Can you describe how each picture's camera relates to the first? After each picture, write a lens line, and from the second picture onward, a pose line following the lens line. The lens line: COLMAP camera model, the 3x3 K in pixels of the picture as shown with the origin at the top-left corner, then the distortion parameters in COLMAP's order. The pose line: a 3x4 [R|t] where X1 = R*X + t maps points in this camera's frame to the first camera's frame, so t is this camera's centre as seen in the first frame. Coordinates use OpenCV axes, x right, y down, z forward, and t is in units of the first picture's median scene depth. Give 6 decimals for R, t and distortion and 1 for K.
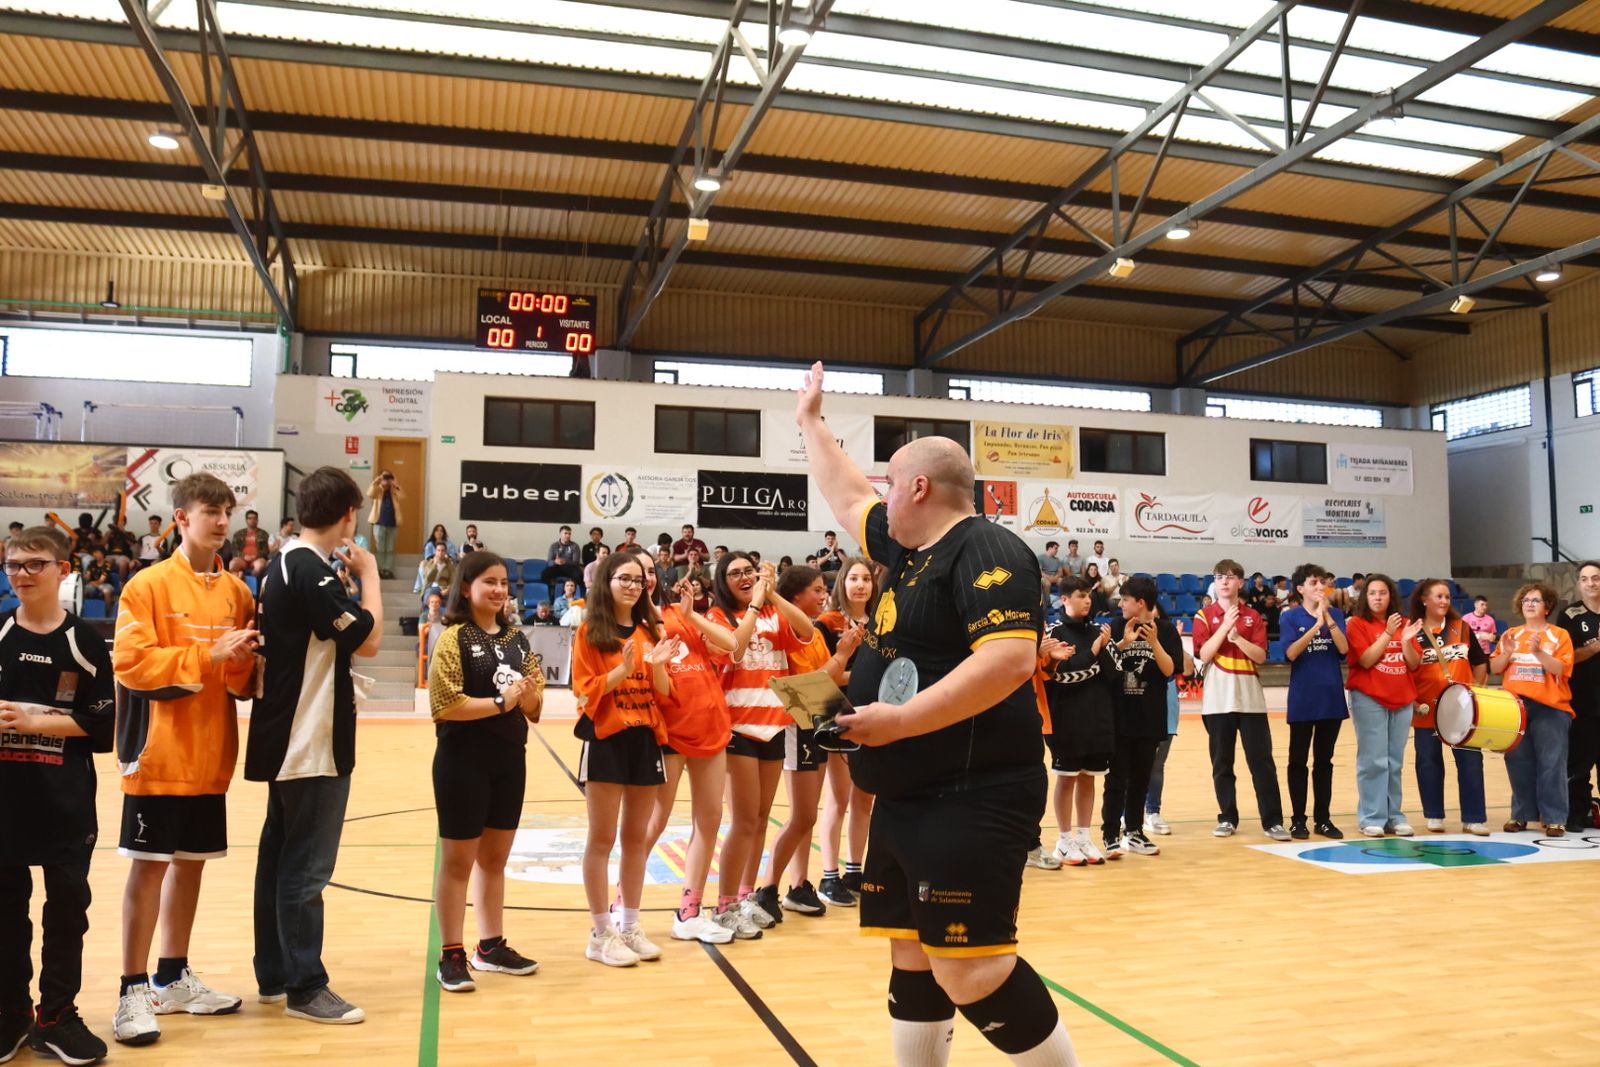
lens RADIAL K [[1340.2, 0, 806.3], [0, 1340.2, 565.7], [0, 0, 1]] dist [-0.157630, 0.122718]
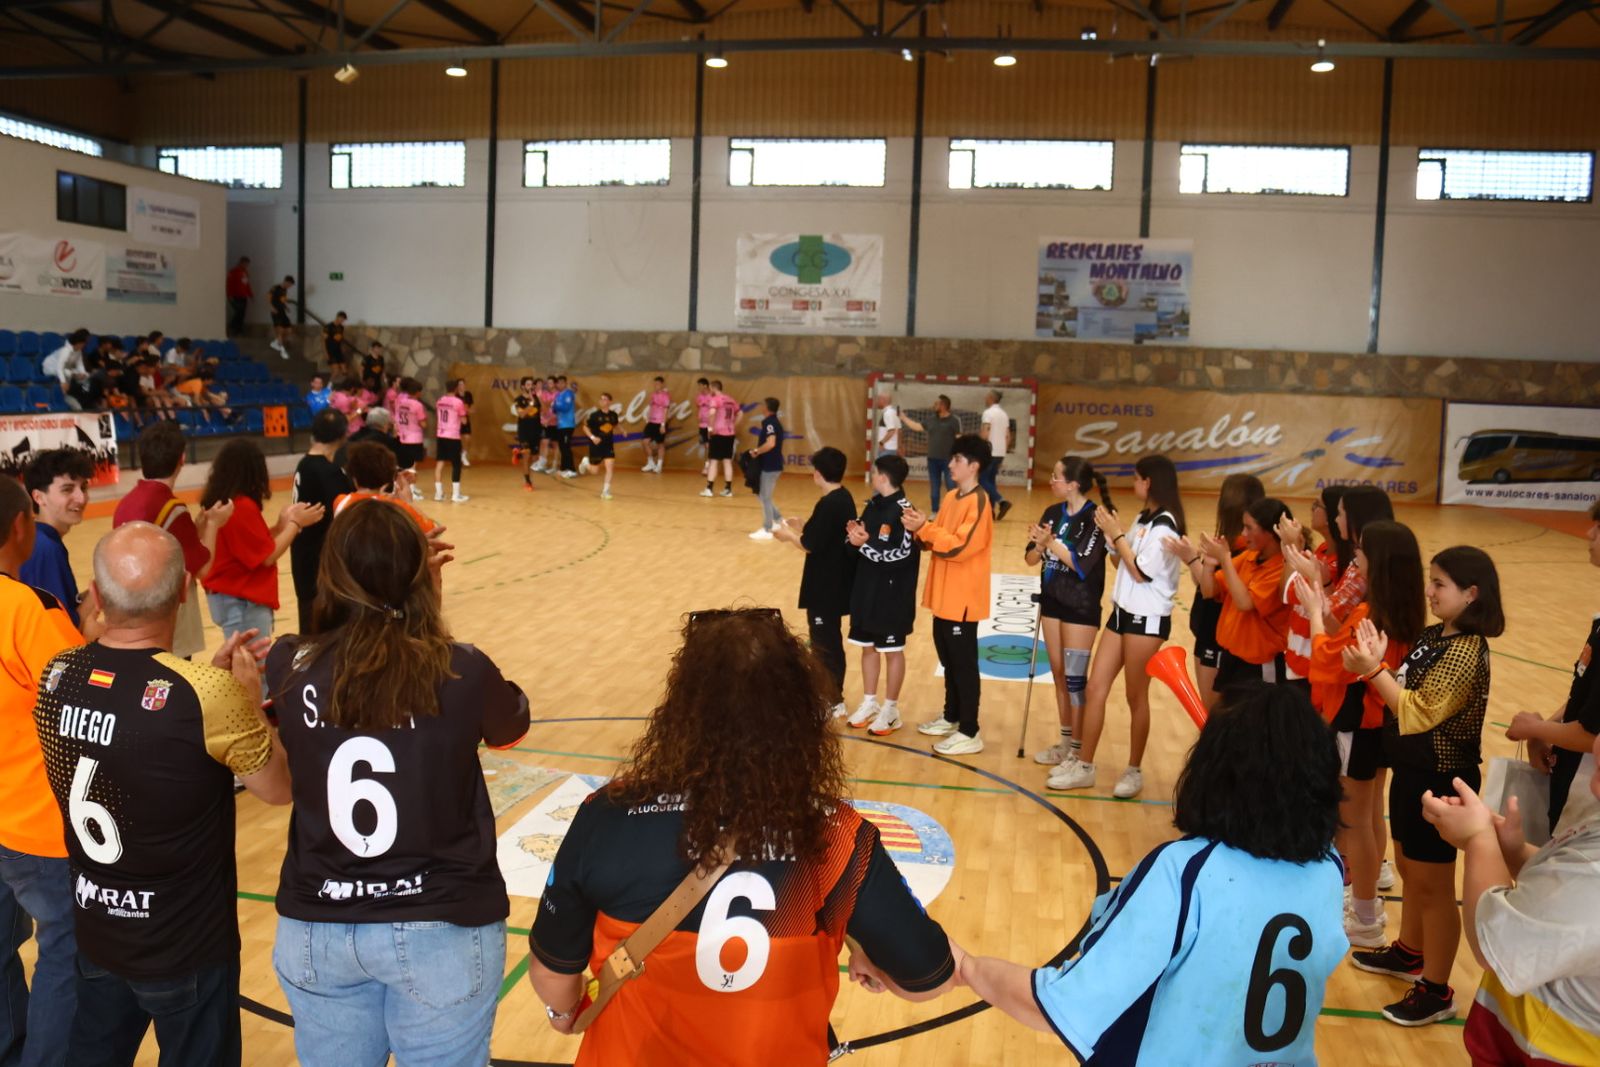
lens RADIAL K [[1340.2, 0, 806.3], [0, 1340.2, 565.7], [0, 0, 1]] dist [-0.157630, 0.122718]
pose [[0.427389, -0.116260, 0.896562, -0.245669], [-0.082583, 0.982531, 0.166775, -0.024551], [-0.900288, -0.145318, 0.410321, 0.195200]]
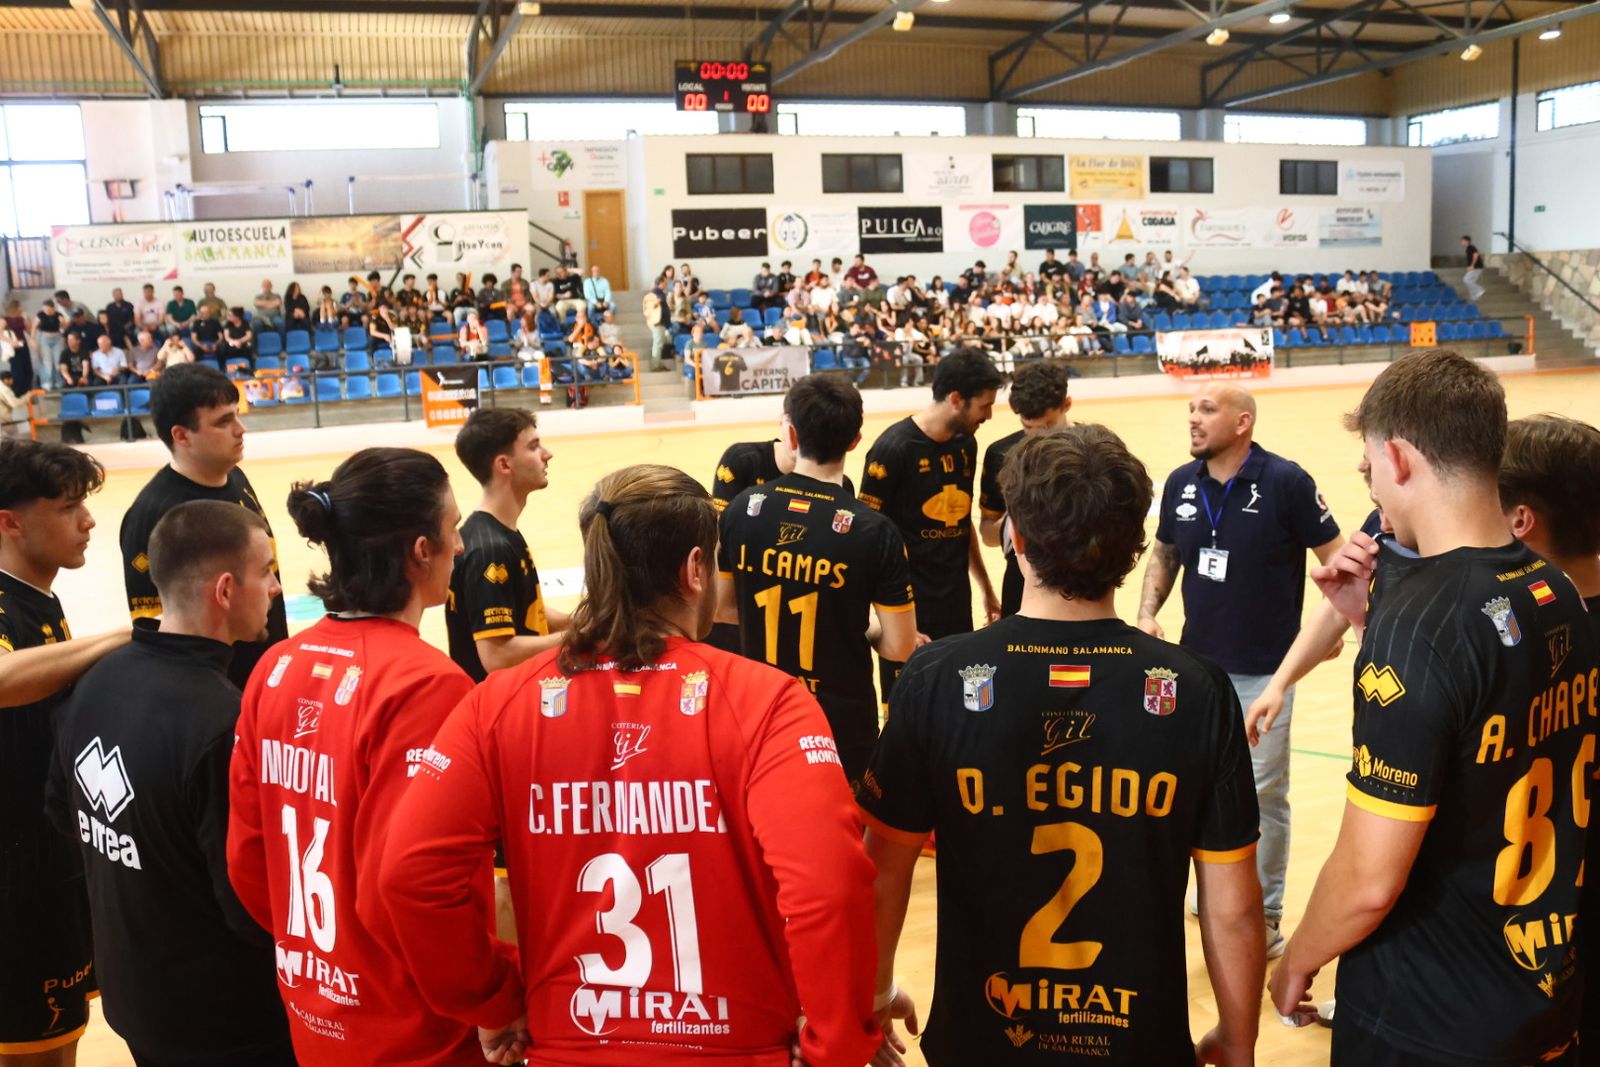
lens RADIAL K [[1340.2, 0, 806.3], [0, 1340.2, 565.7], [0, 0, 1]] dist [-0.157630, 0.122718]
pose [[0.994963, -0.065803, 0.075628, -0.227765], [0.045857, 0.969605, 0.240341, -0.044484], [-0.089144, -0.235662, 0.967738, -0.225115]]
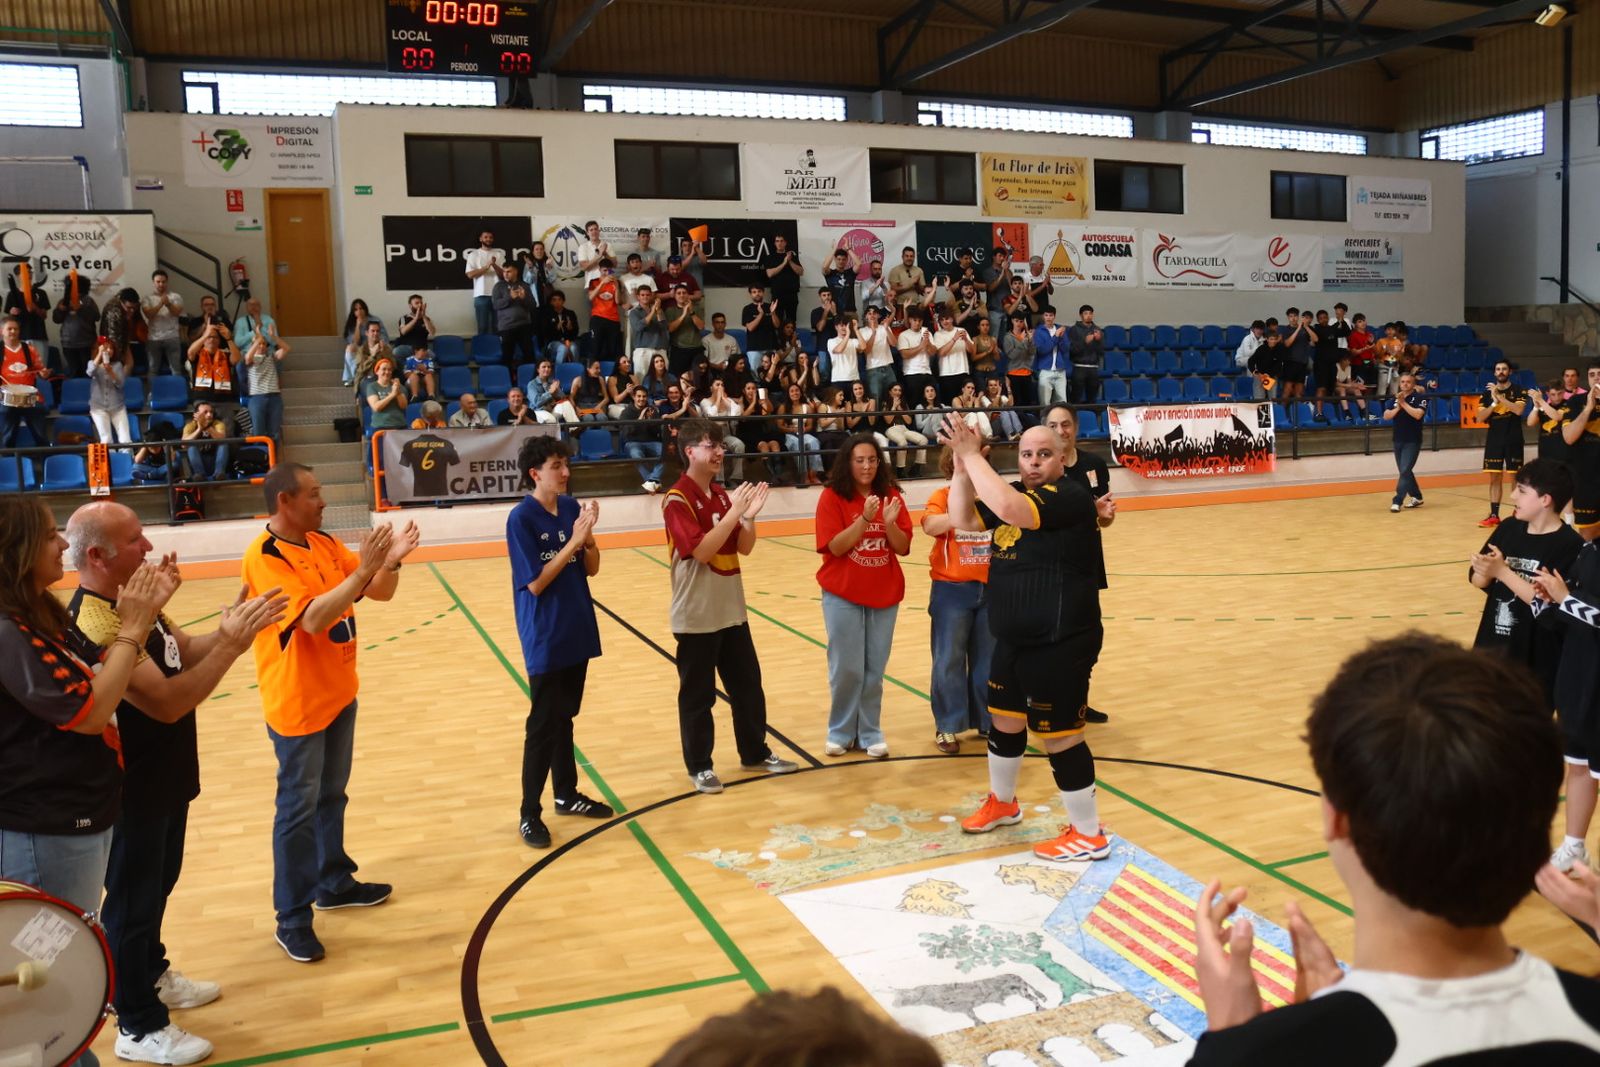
lens RADIAL K [[1345.0, 0, 790.1], [0, 1345.0, 535.6], [0, 0, 1]] dist [-0.168055, 0.127434]
pose [[0.992380, -0.048450, 0.113287, -0.104618], [0.027439, 0.983257, 0.180148, -0.023321], [-0.120118, -0.175666, 0.977094, 0.142992]]
